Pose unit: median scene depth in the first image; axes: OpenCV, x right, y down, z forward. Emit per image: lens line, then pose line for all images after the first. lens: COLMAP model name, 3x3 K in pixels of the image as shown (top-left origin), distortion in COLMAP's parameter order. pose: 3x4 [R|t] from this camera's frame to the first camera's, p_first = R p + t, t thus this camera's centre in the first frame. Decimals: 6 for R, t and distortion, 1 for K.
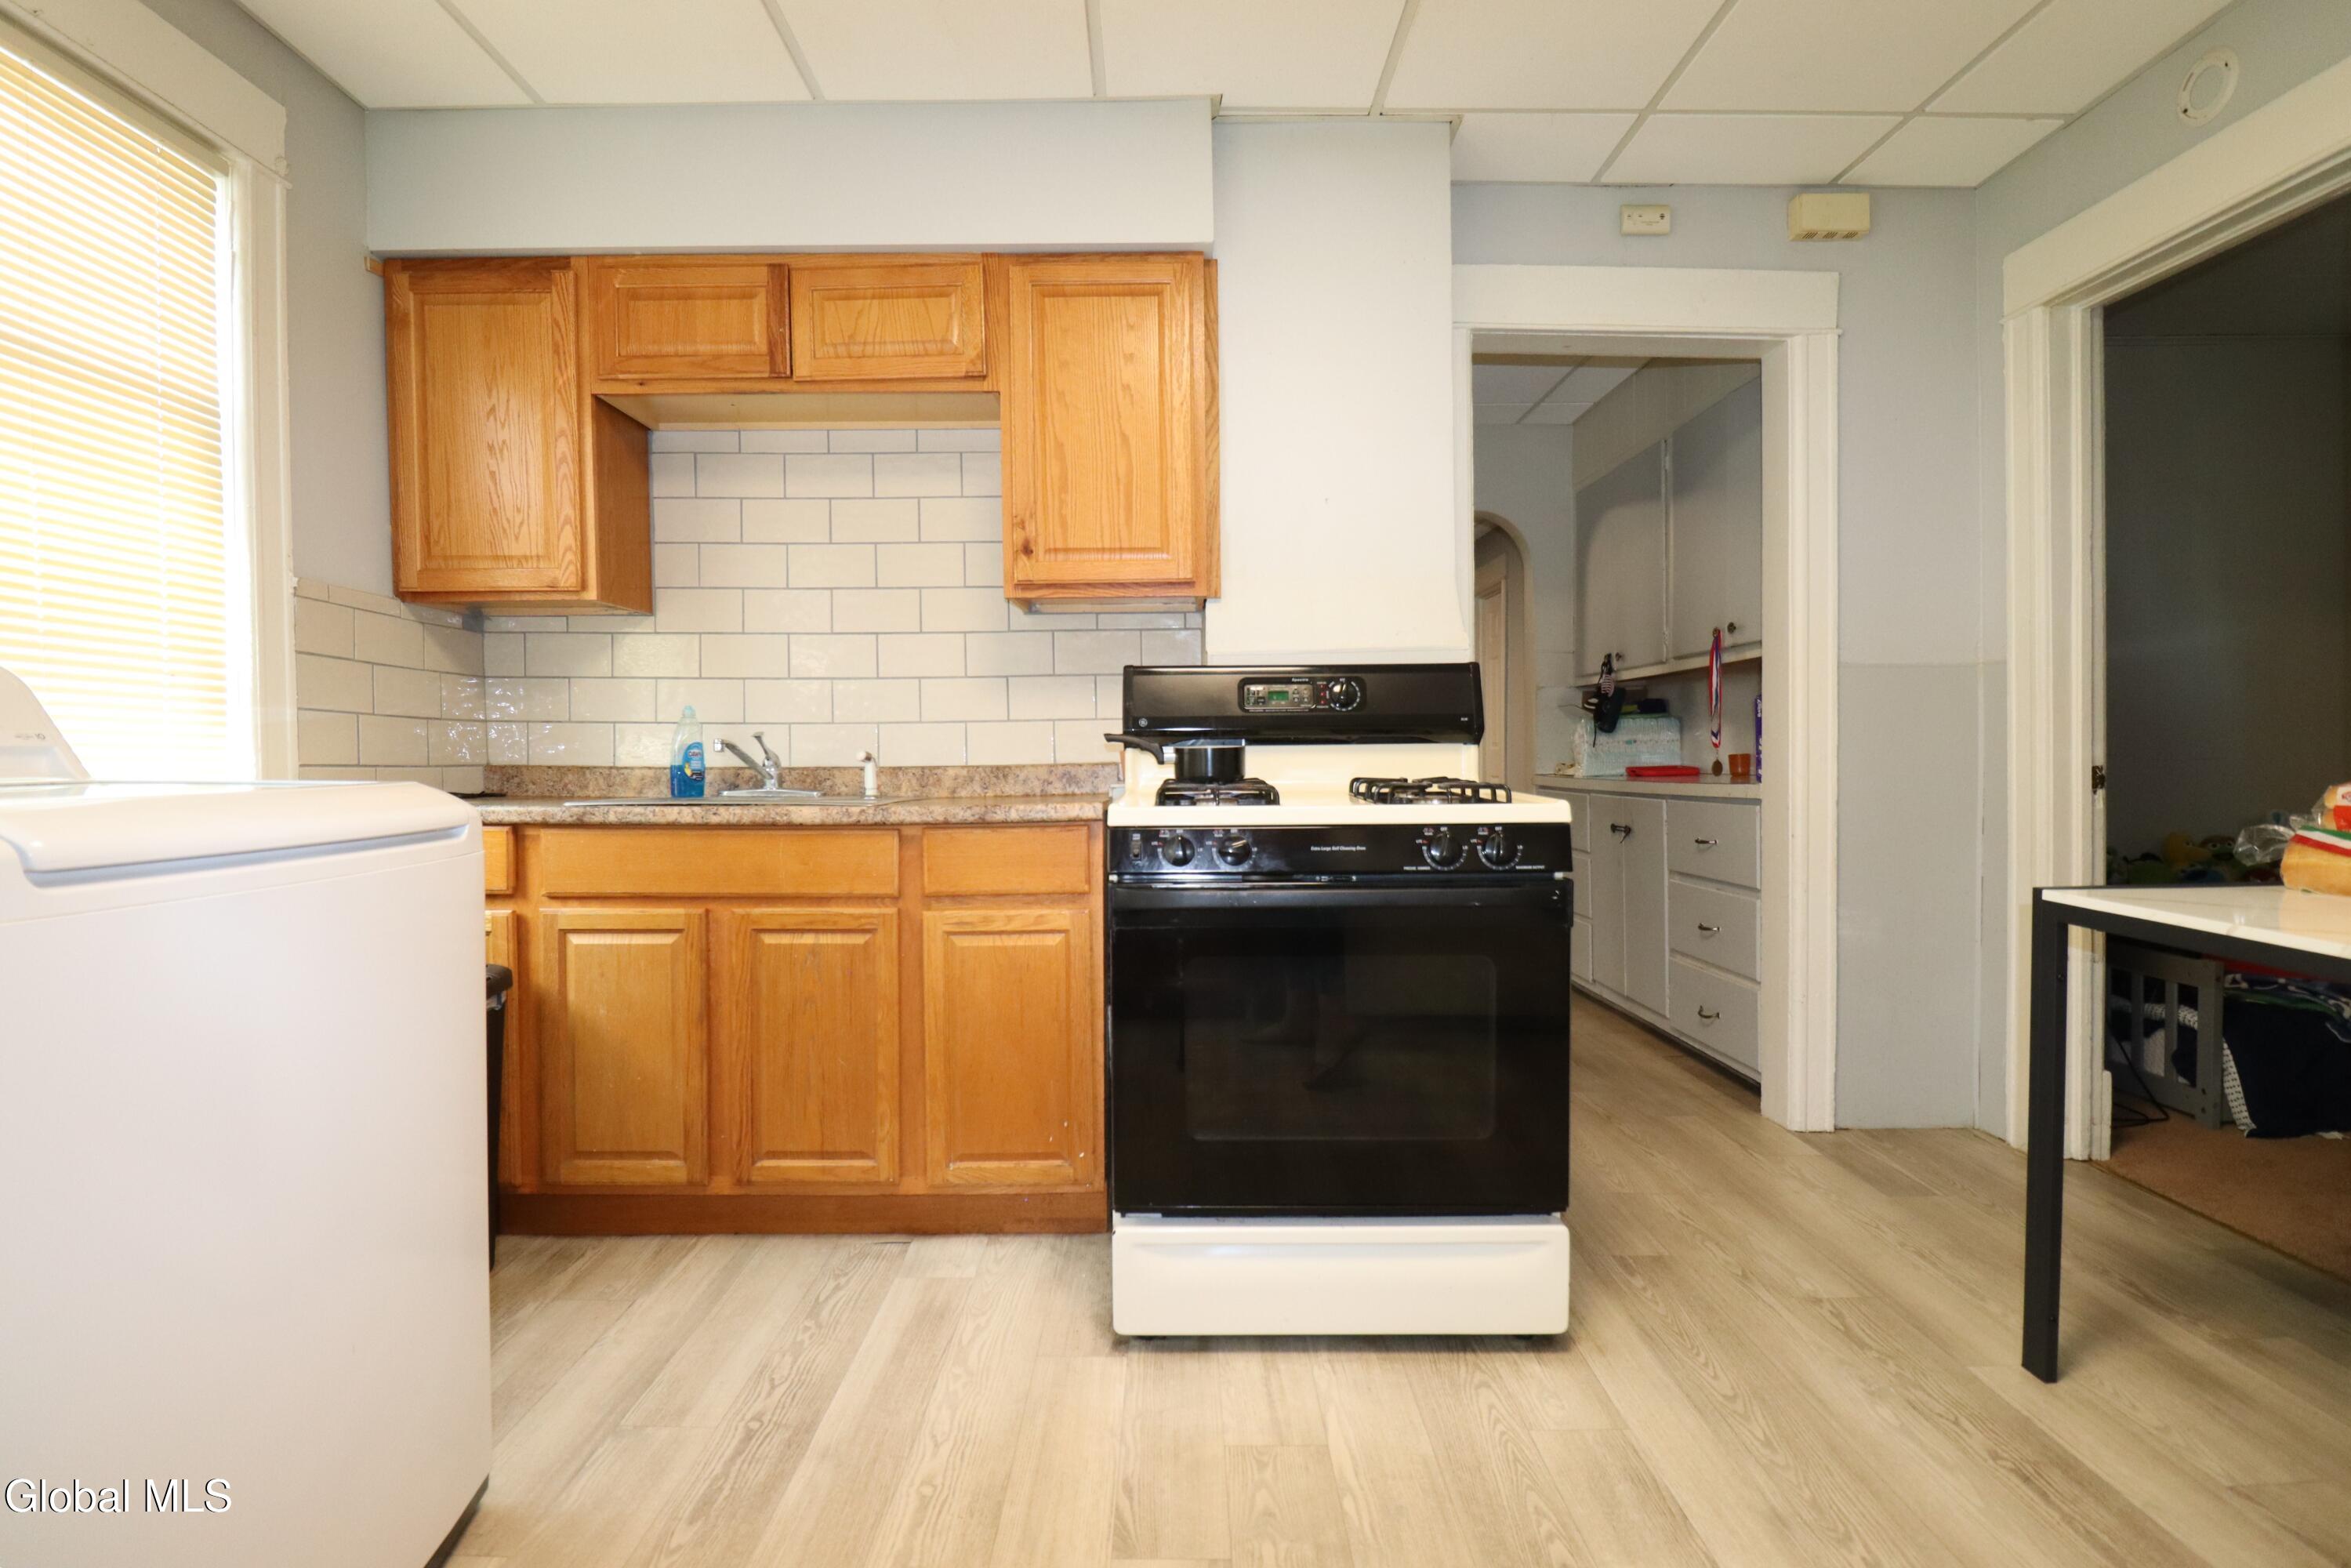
lens RADIAL K [[1101.4, 0, 1174.3], [0, 1101.4, 770.7], [0, 0, 1]] dist [-0.000548, -0.012711]
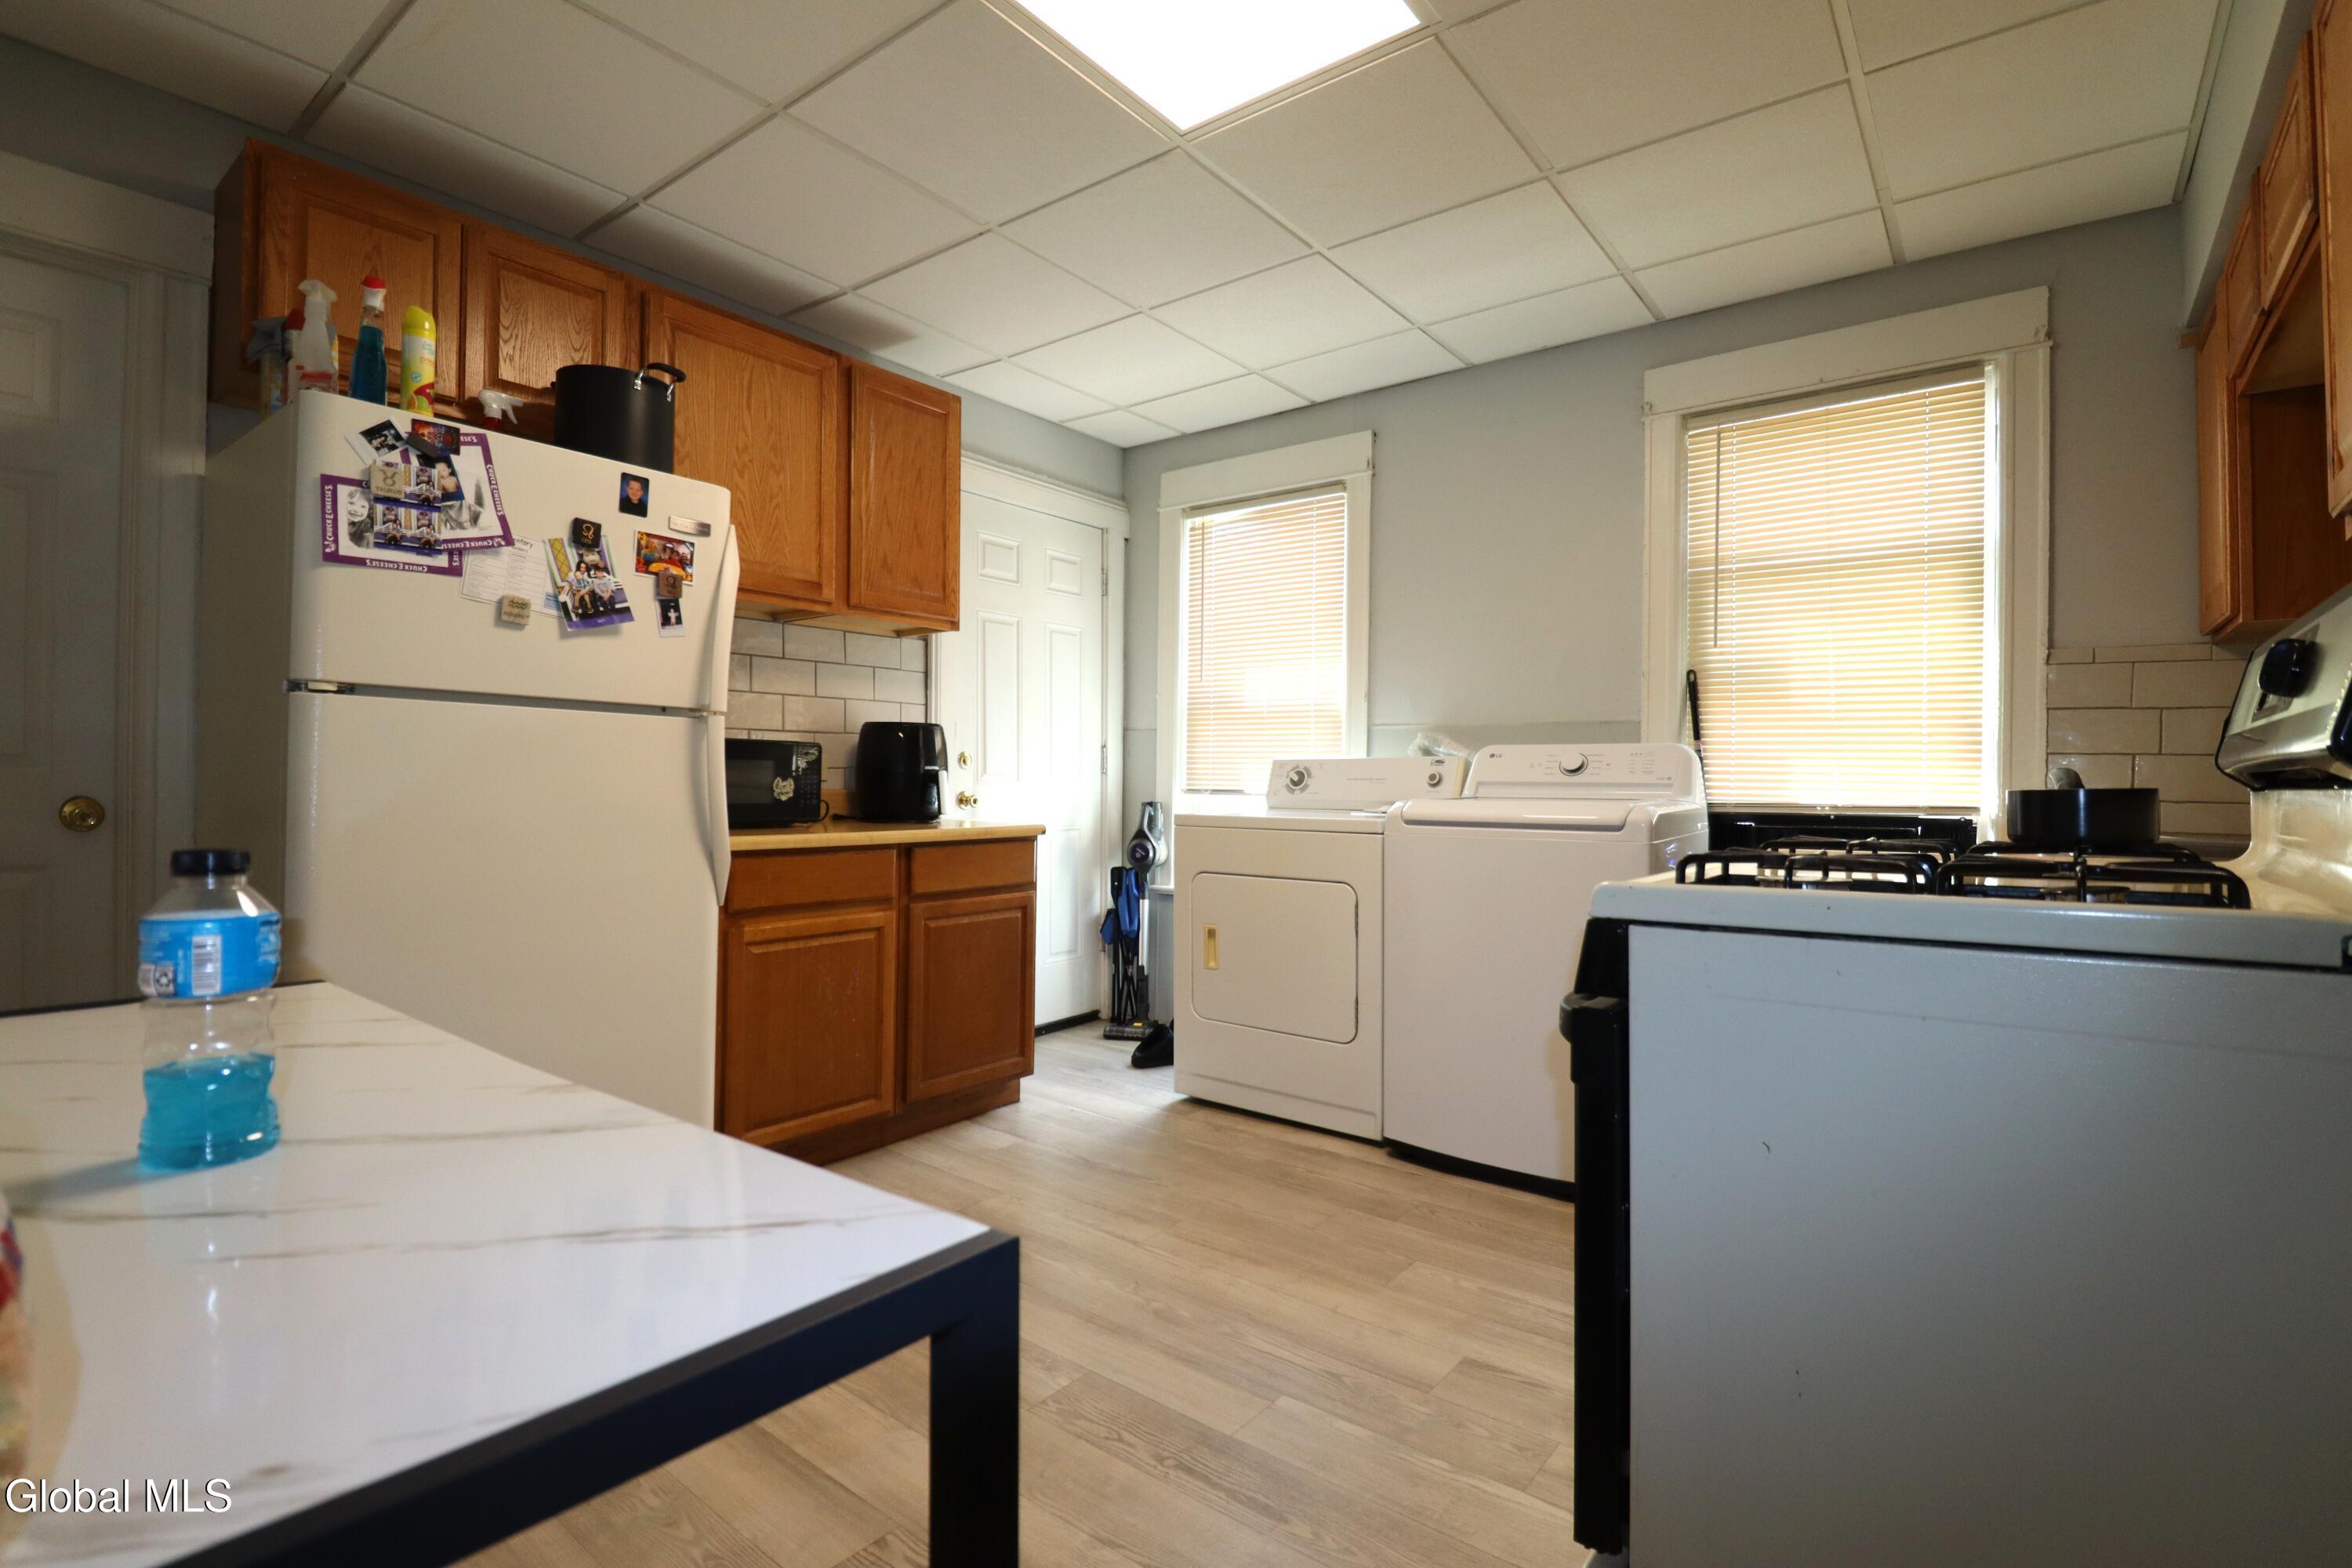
lens RADIAL K [[1094.8, 0, 1175.5], [0, 1094.8, 768.2], [0, 0, 1]] dist [-0.002879, -0.001127]
pose [[-0.626193, -0.006330, -0.779643, 0.760420], [-0.015813, 0.999864, 0.004583, -0.027453], [0.779508, 0.015198, -0.626208, 0.933236]]
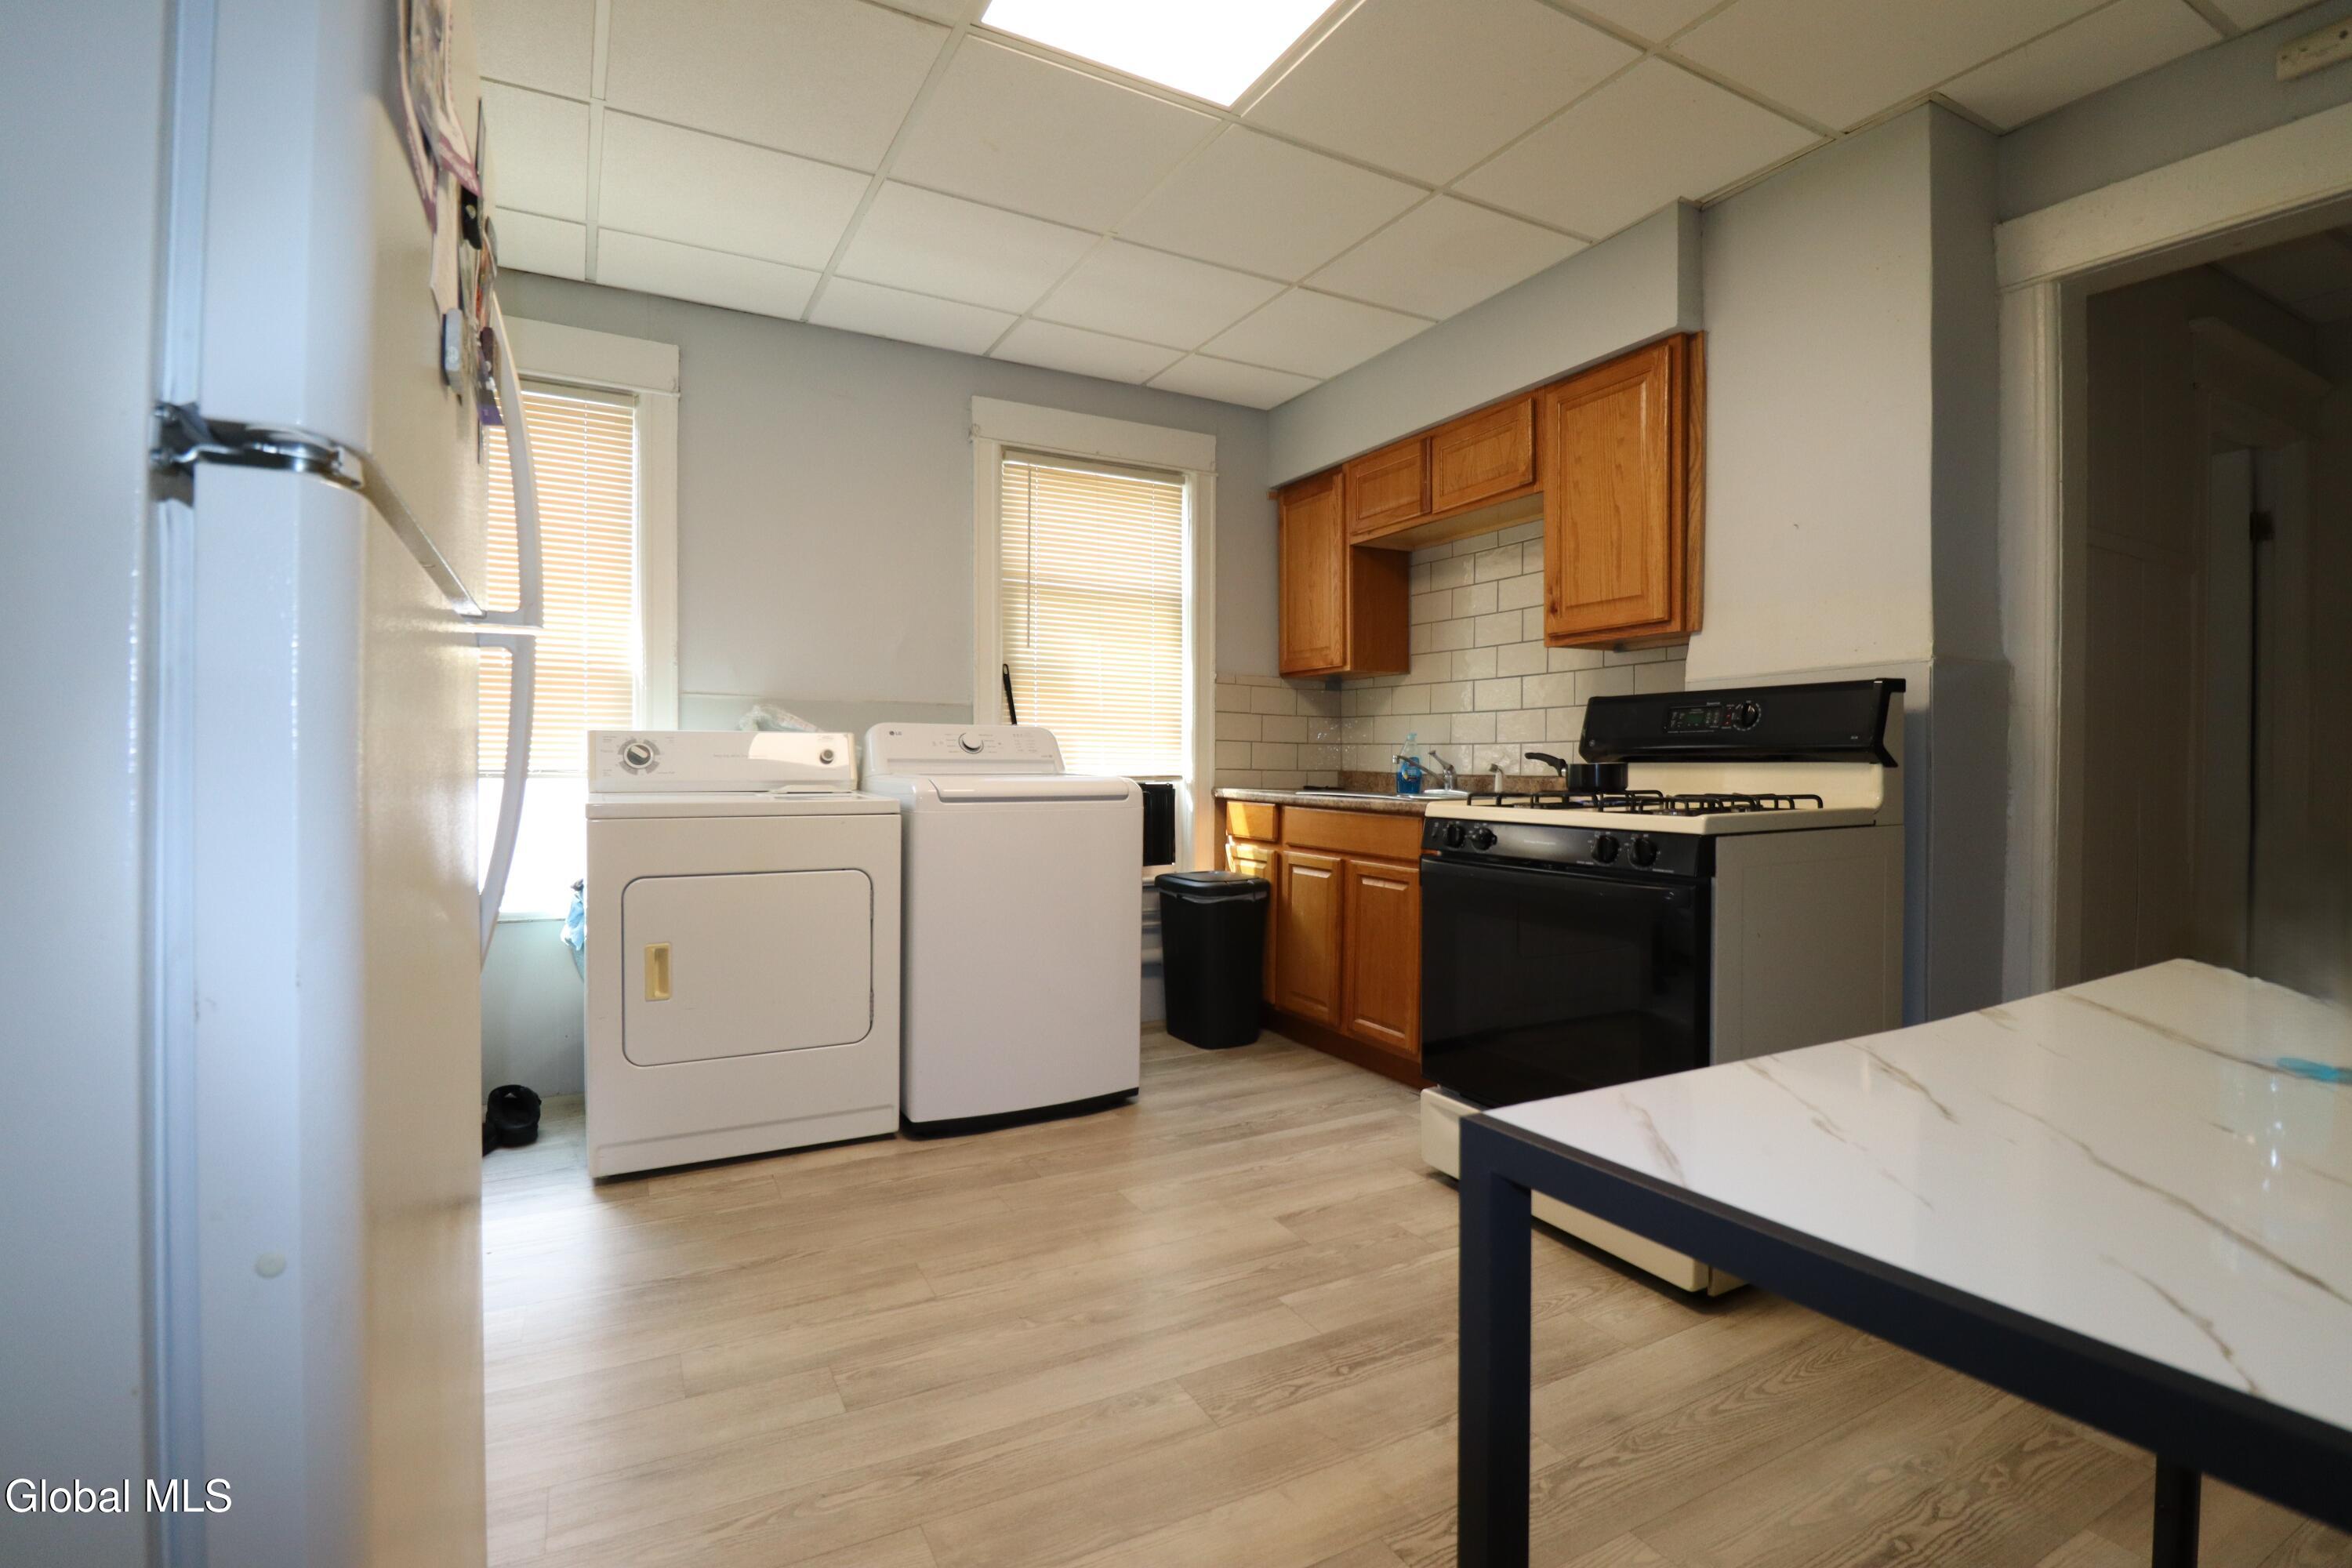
lens RADIAL K [[1094.8, 0, 1175.5], [0, 1094.8, 768.2], [0, 0, 1]] dist [-0.002879, -0.001127]
pose [[0.471935, 0.011392, -0.881560, 0.840588], [-0.021441, 0.999769, 0.001441, -0.006988], [0.881373, 0.018221, 0.472070, 0.005507]]
